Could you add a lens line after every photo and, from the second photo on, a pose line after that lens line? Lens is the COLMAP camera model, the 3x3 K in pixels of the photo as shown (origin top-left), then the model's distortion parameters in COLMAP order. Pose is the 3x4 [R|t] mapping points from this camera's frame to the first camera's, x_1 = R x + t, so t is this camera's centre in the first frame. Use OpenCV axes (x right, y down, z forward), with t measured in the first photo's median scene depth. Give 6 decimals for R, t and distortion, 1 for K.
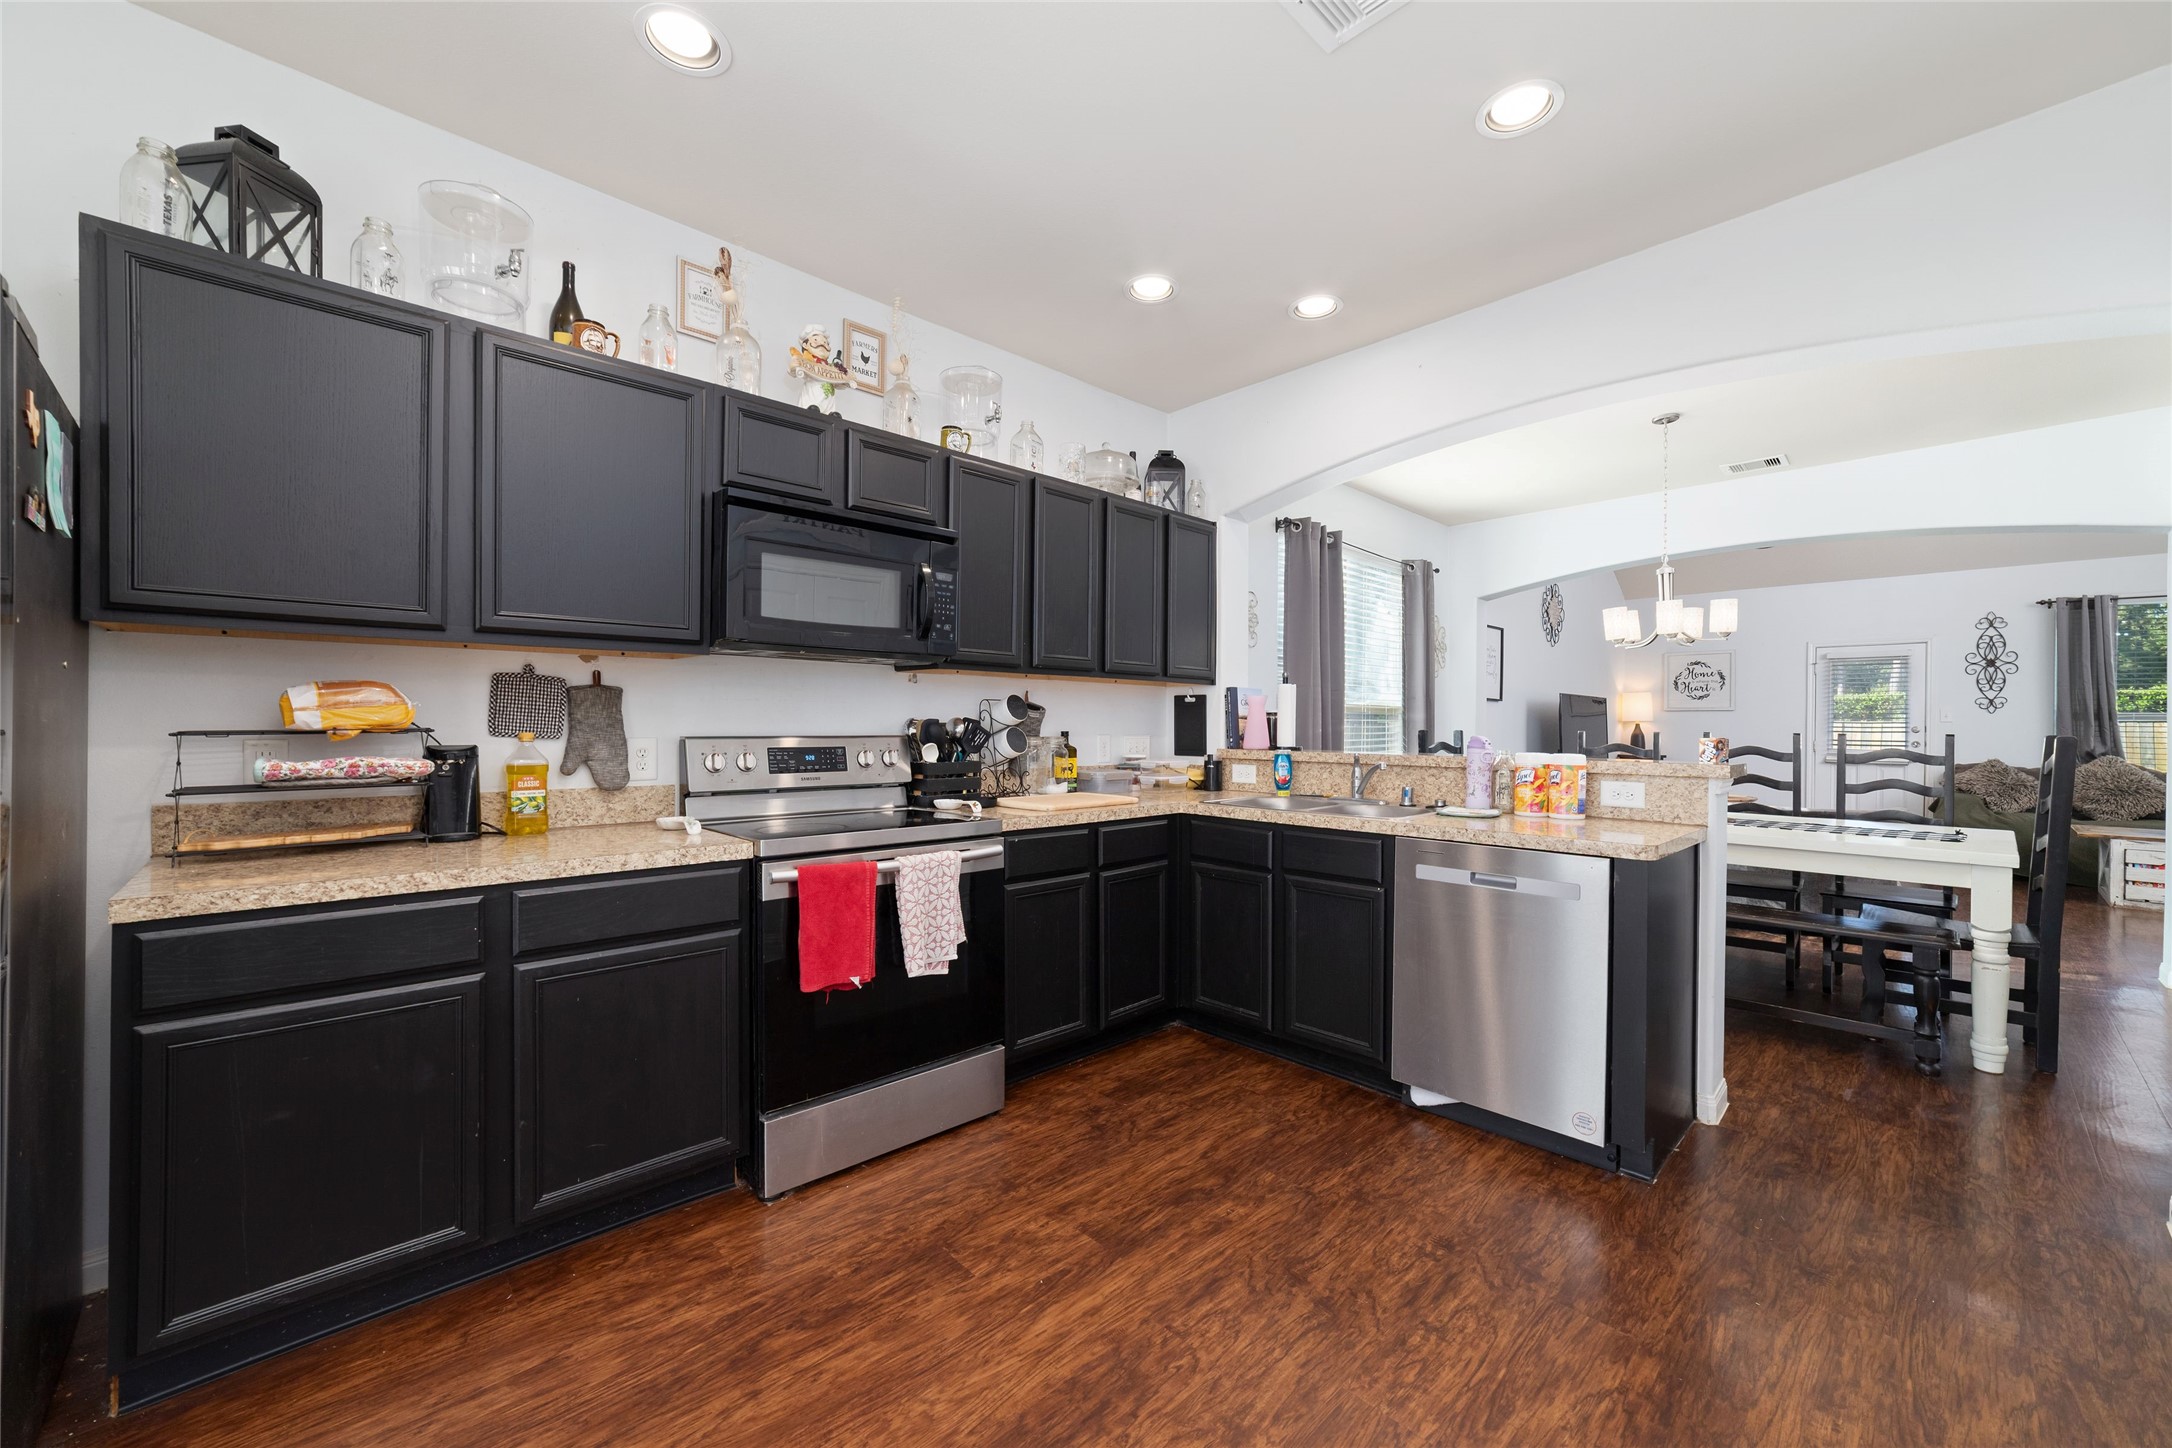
lens RADIAL K [[825.6, 0, 1095.5], [0, 825.6, 728.6], [0, 0, 1]] dist [-0.019691, 0.006240]
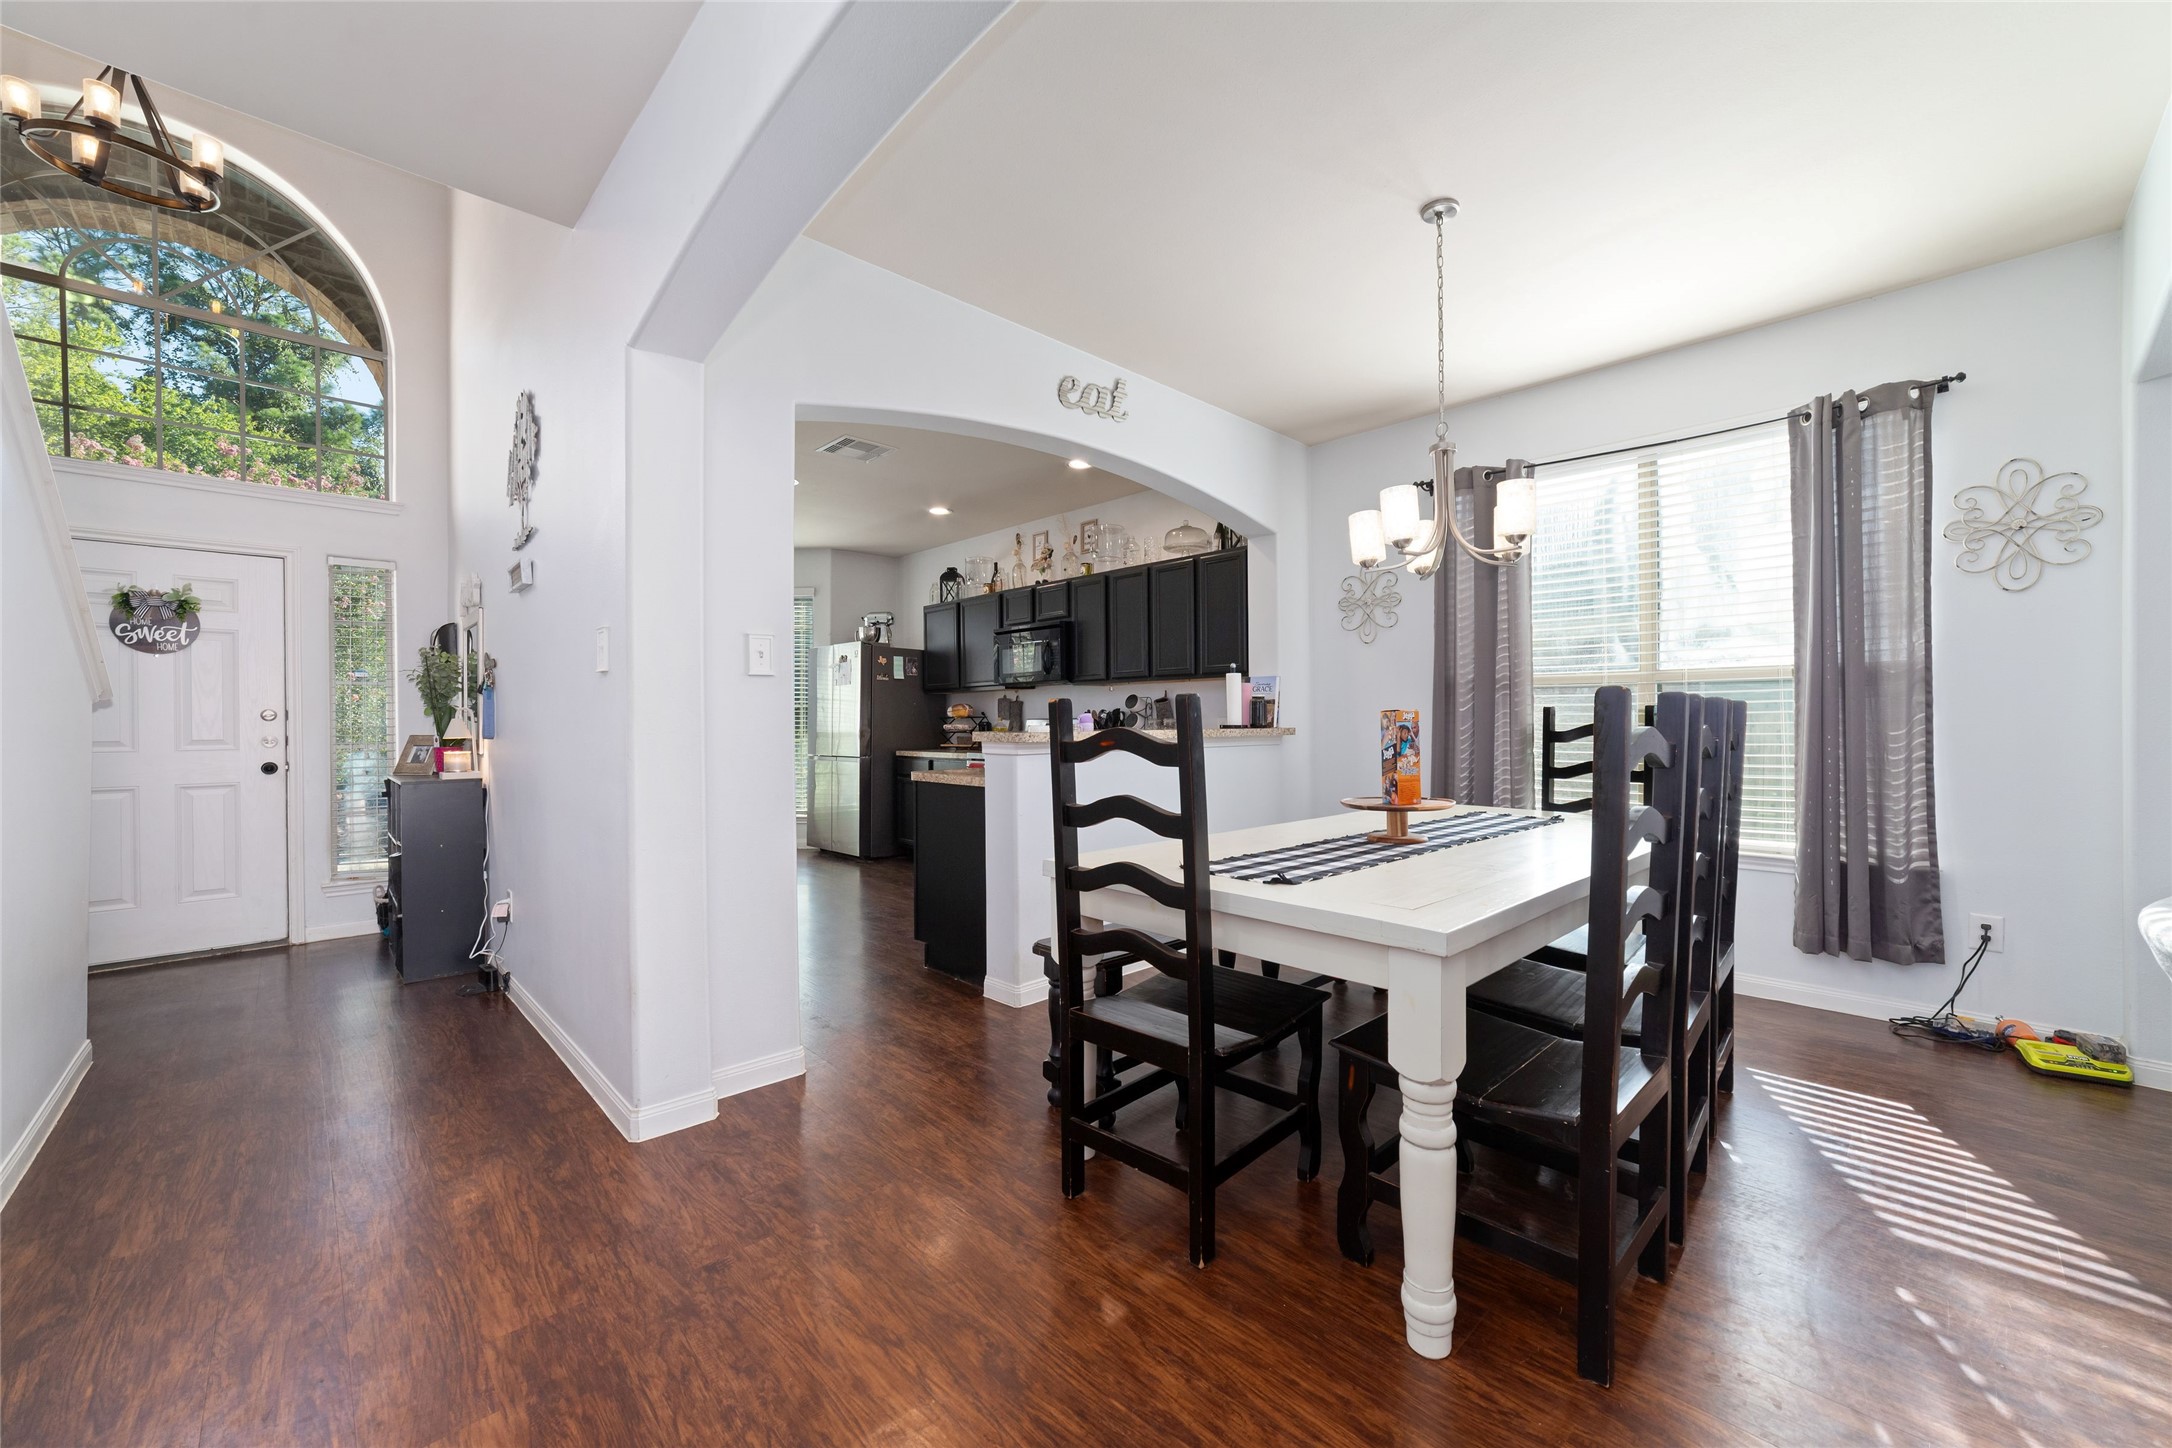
lens RADIAL K [[841.8, 0, 1086.0], [0, 841.8, 724.0], [0, 0, 1]] dist [-0.001685, 0.003161]
pose [[0.009216, -0.006035, -0.999939, 2.076199], [0.000328, 0.999982, -0.006033, 0.039892], [0.999957, -0.000272, 0.009218, 1.097105]]
